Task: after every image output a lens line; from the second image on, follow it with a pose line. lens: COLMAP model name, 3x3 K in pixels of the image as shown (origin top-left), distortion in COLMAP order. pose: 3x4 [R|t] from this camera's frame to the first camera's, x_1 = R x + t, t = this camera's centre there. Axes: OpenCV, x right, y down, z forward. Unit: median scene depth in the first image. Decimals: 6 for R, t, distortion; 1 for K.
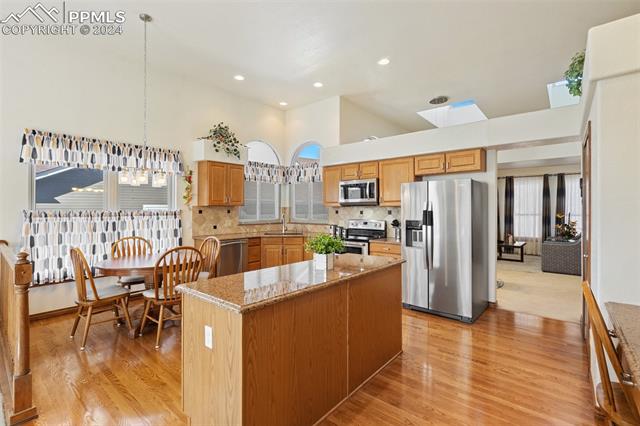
lens RADIAL K [[292.8, 0, 318.3], [0, 292.8, 210.3], [0, 0, 1]] dist [-0.001265, 0.001104]
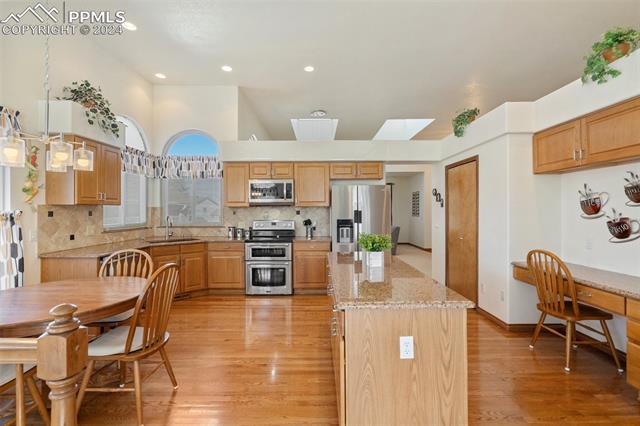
lens RADIAL K [[292.8, 0, 317.9], [0, 292.8, 213.0], [0, 0, 1]] dist [-0.001265, 0.001104]
pose [[0.767886, -0.009036, 0.640523, -0.358628], [0.005020, 0.999955, 0.008089, 0.000695], [-0.640567, -0.002996, 0.767896, 0.145651]]
